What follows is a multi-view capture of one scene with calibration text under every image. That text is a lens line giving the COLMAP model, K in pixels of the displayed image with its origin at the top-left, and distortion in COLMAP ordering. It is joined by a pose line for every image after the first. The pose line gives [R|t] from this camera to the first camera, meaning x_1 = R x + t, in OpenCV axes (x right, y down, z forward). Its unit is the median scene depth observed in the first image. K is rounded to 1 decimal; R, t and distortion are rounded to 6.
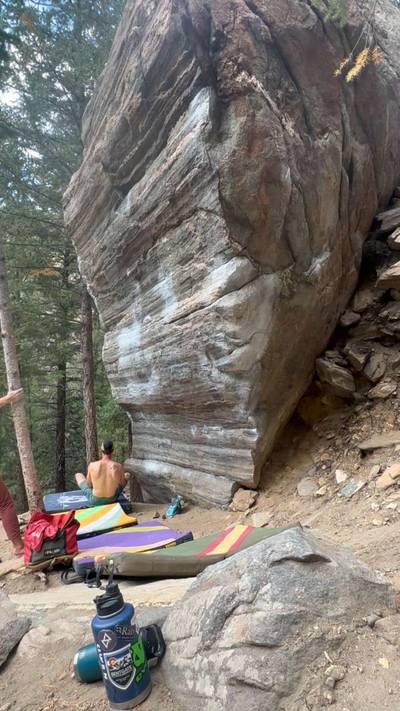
lens RADIAL K [[414.4, 0, 195.4], [0, 414.4, 361.6], [0, 0, 1]] dist [-0.005350, 0.004358]
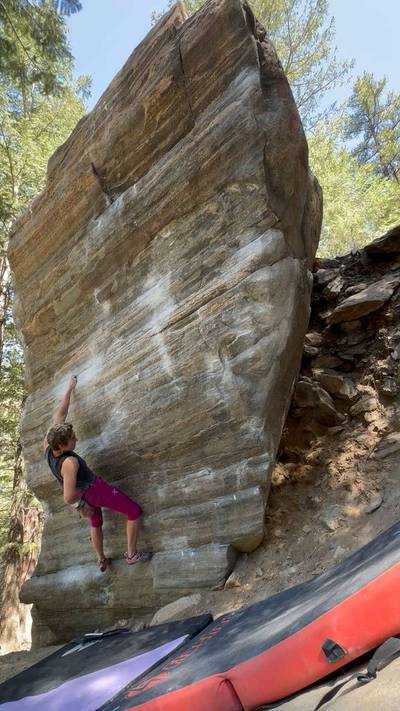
lens RADIAL K [[333.9, 0, 200.4], [0, 333.9, 353.7], [0, 0, 1]] dist [0.003124, -0.003152]
pose [[0.915169, 0.061265, 0.398386, -0.279217], [0.103485, 0.919537, -0.379134, 0.236155], [-0.389559, 0.388199, 0.835192, 0.434488]]
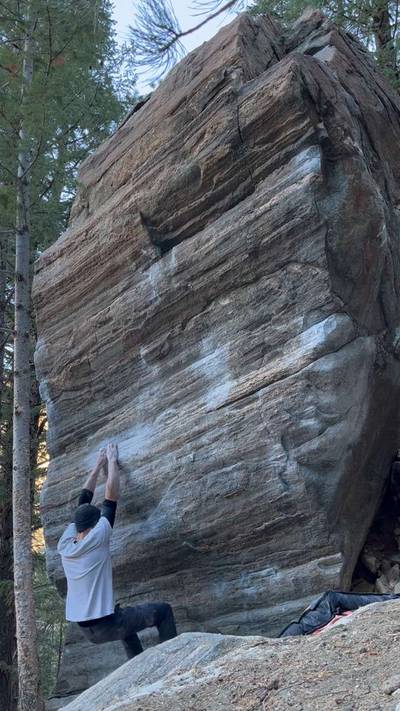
lens RADIAL K [[707.3, 0, 208.8], [0, 707.3, 332.6], [0, 0, 1]] dist [0.067480, 0.000000]
pose [[0.962039, 0.054736, 0.267368, -0.464111], [0.048801, 0.929389, -0.365862, 0.267819], [-0.268515, 0.365021, 0.891437, -0.216621]]
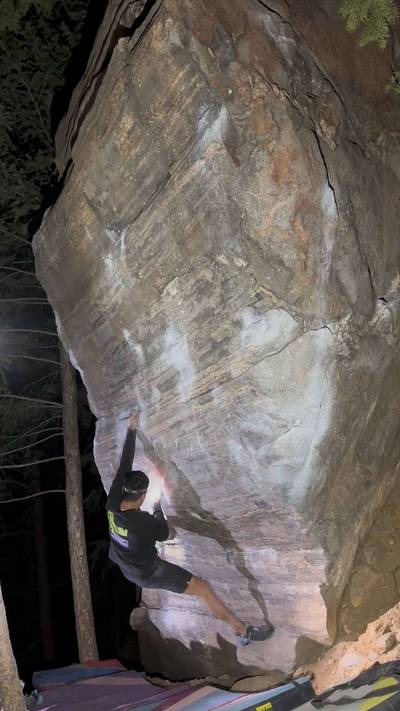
lens RADIAL K [[640.8, 0, 194.6], [0, 640.8, 366.3], [0, 0, 1]] dist [0.083130, -0.009117]
pose [[0.996397, -0.066909, -0.052117, 0.012988], [0.059500, 0.989377, -0.132638, -0.007109], [0.060438, 0.129059, 0.989793, -0.111407]]
